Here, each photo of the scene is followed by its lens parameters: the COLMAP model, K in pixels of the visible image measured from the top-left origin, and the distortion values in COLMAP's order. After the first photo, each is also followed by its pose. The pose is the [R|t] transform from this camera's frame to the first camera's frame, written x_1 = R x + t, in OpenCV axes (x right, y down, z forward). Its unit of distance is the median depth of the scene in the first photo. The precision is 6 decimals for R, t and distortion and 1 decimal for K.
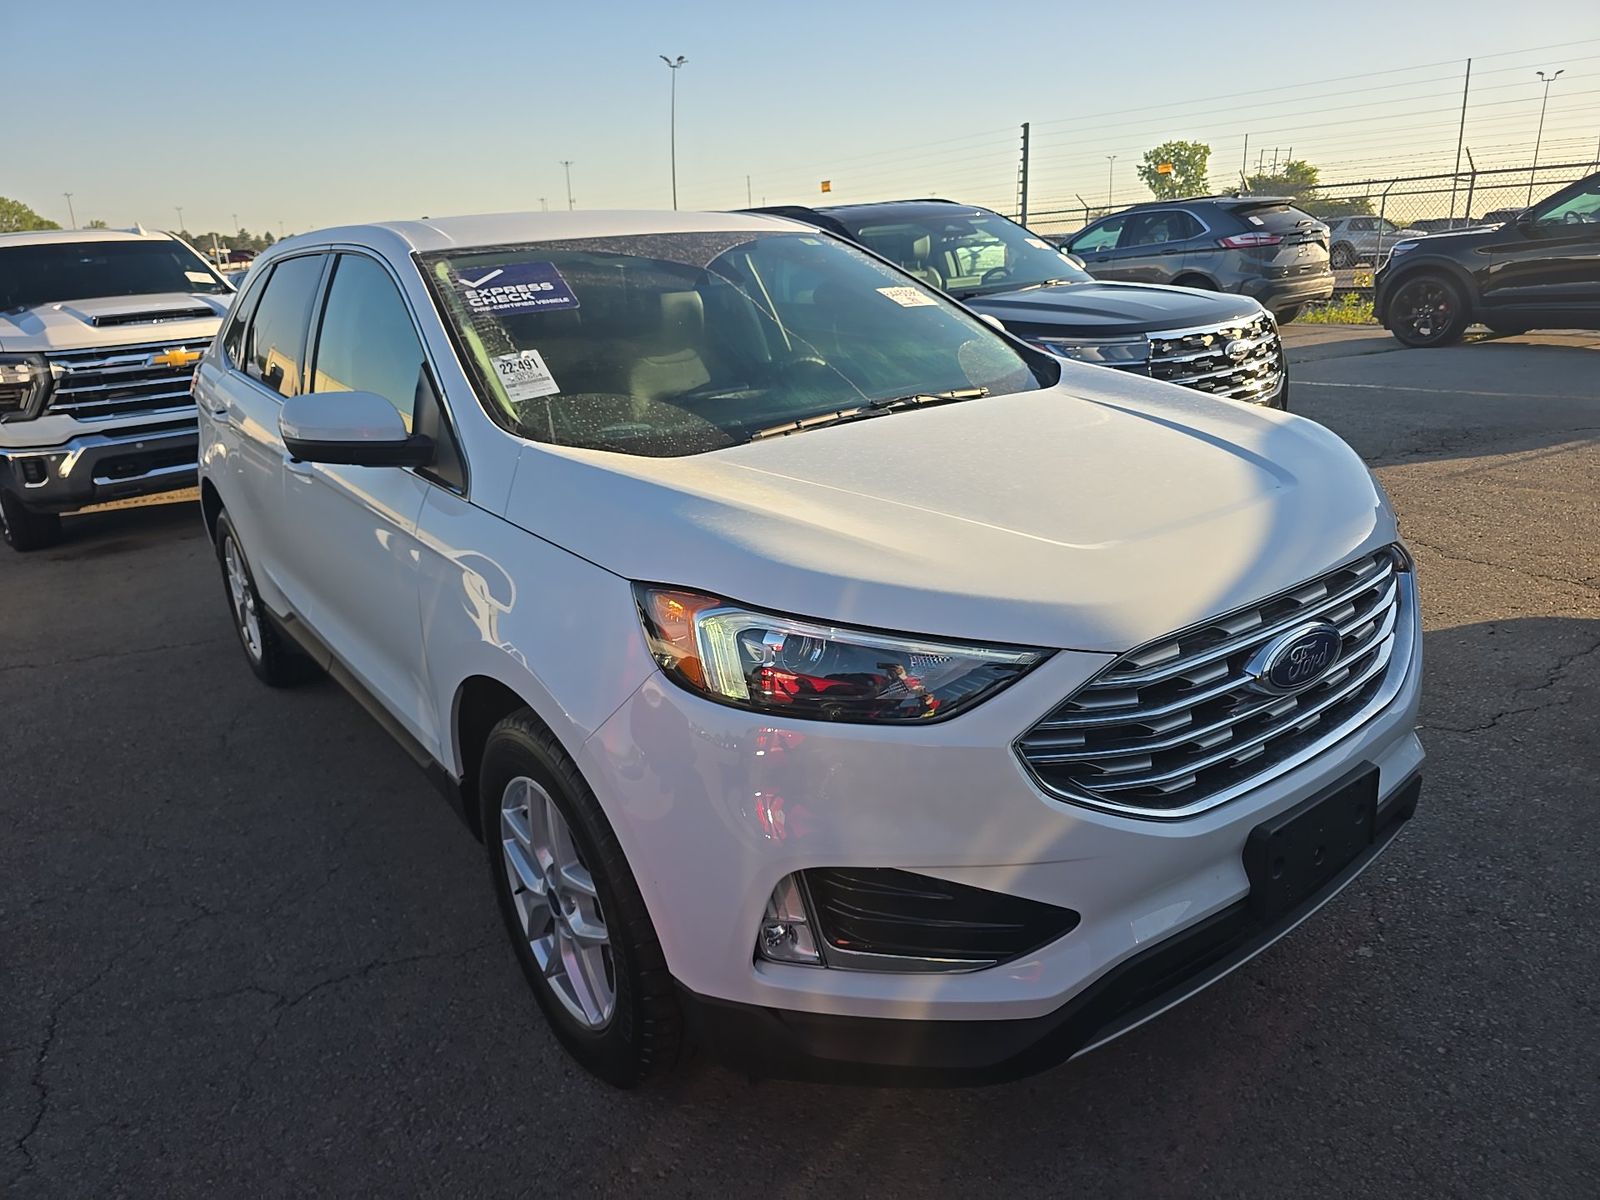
lens RADIAL K [[1098.1, 0, 806.9], [0, 1098.1, 603.8], [0, 0, 1]] dist [0.060833, -0.040126]
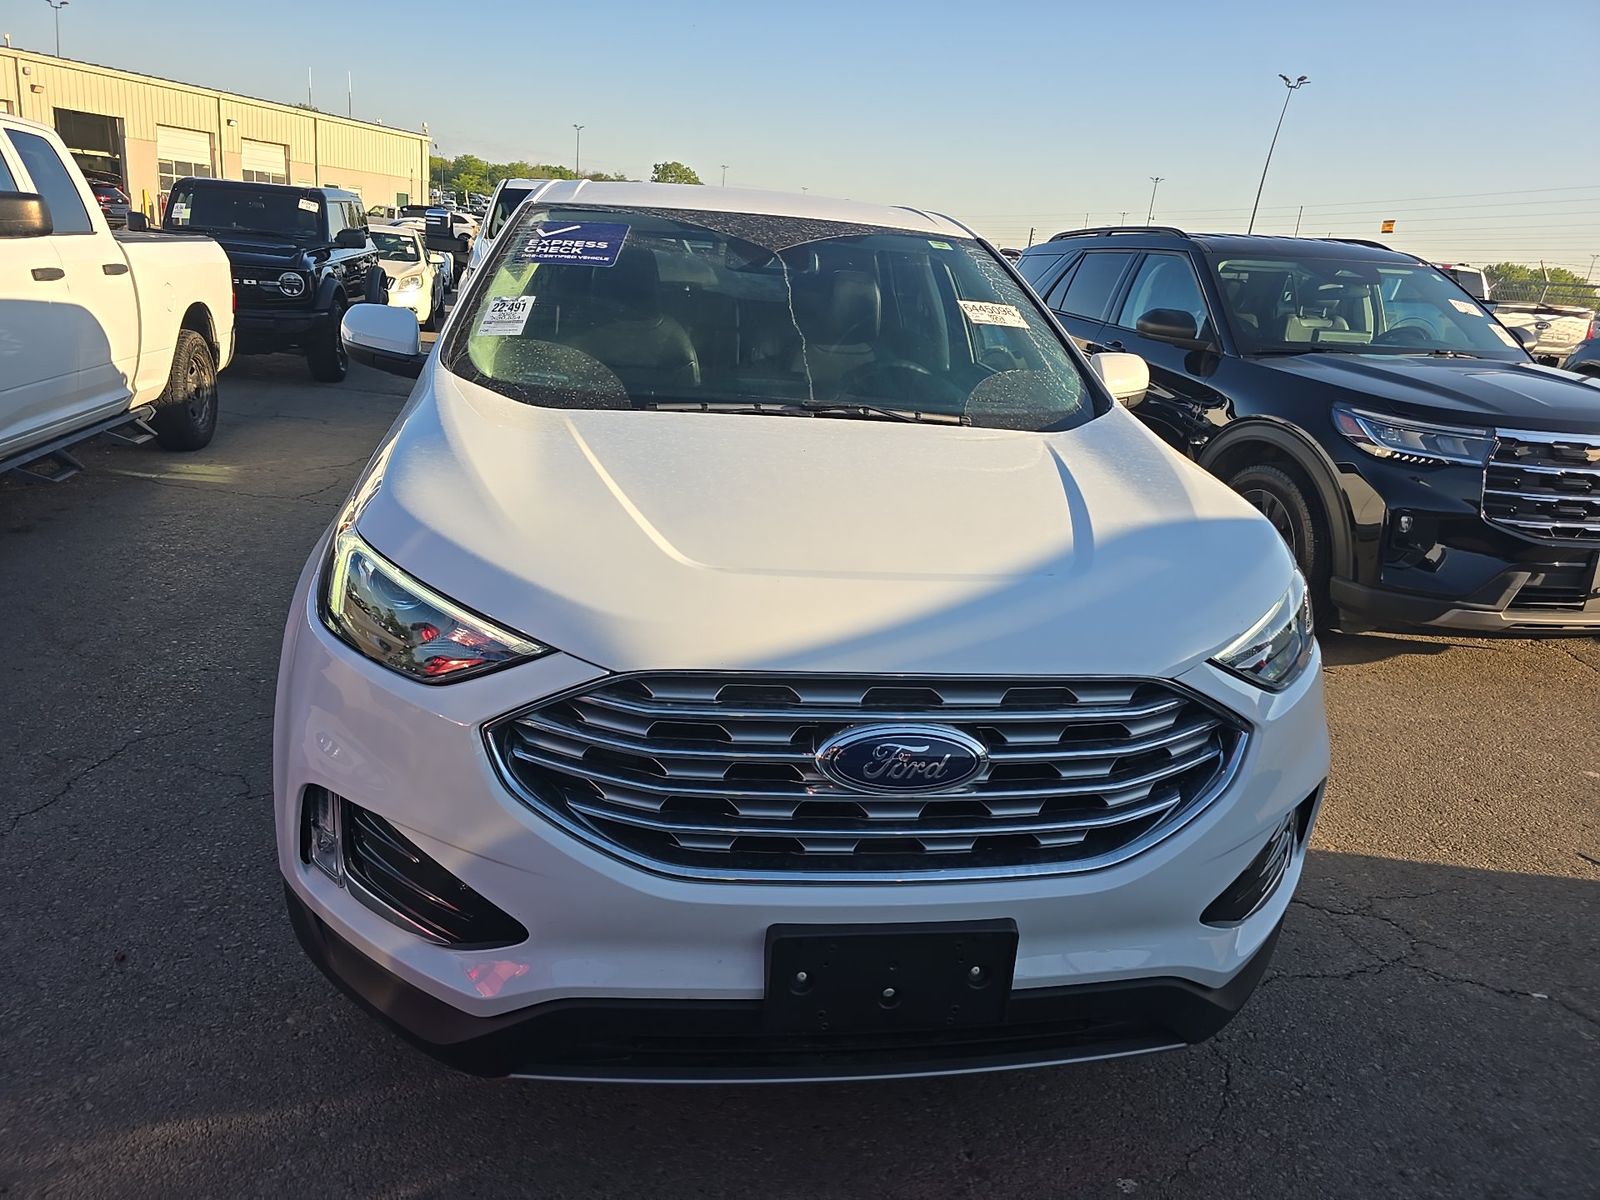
lens RADIAL K [[1098.1, 0, 805.2], [0, 1098.1, 592.6], [0, 0, 1]] dist [0.060833, -0.040126]
pose [[0.867950, 0.259996, -0.423160, 0.495236], [-0.267408, 0.962625, 0.042968, -0.063563], [0.418516, 0.075862, 0.905036, 0.141869]]
